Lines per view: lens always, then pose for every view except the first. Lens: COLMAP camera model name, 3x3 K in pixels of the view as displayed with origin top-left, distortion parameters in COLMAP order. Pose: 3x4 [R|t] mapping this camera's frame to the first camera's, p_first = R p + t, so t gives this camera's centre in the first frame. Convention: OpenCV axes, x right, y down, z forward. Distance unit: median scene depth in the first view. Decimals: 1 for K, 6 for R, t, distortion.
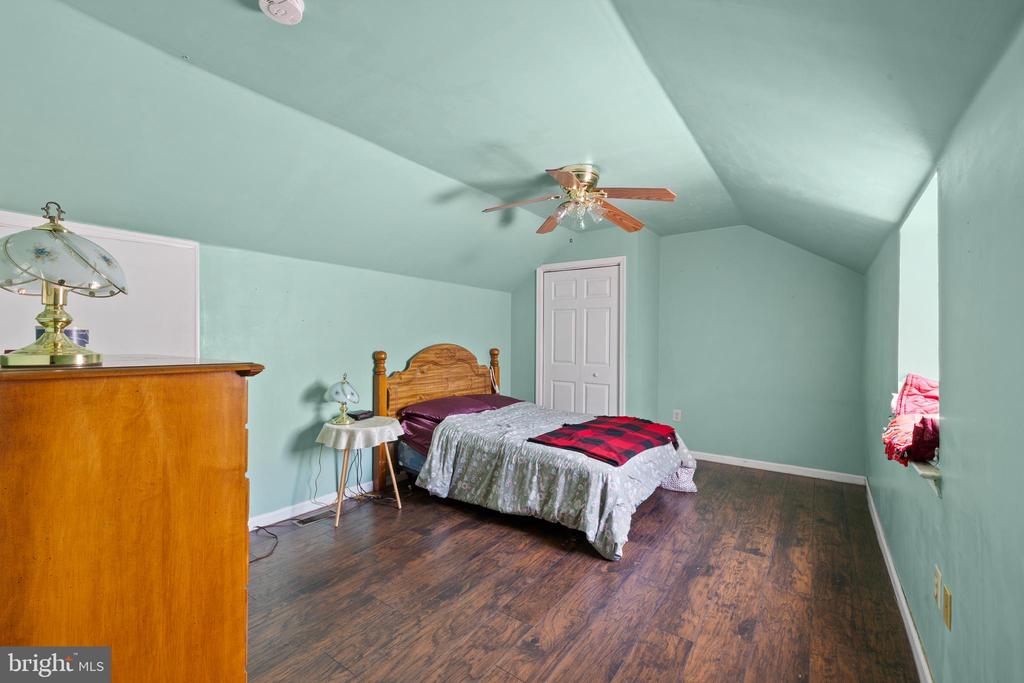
lens RADIAL K [[431.6, 0, 515.7], [0, 431.6, 339.9], [0, 0, 1]] dist [0.000028, 0.000077]
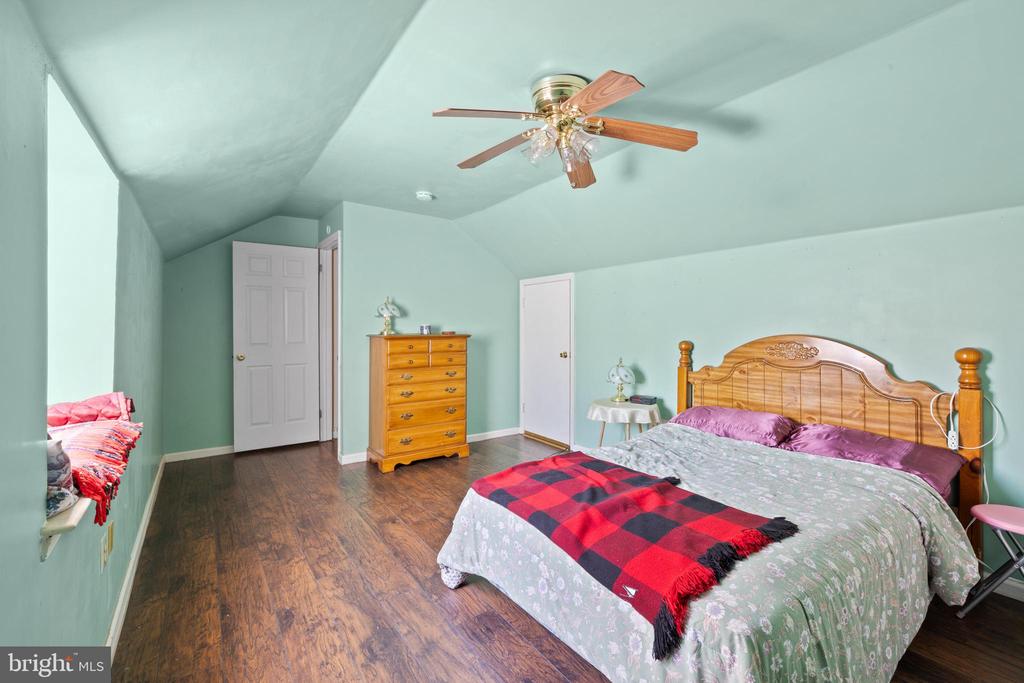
lens RADIAL K [[431.6, 0, 515.7], [0, 431.6, 339.9], [0, 0, 1]] dist [0.000028, 0.000077]
pose [[-0.322809, 0.018921, -0.946275, 1.158280], [-0.002550, 0.999779, 0.020860, 0.008091], [0.946461, 0.009146, -0.322690, 1.628710]]
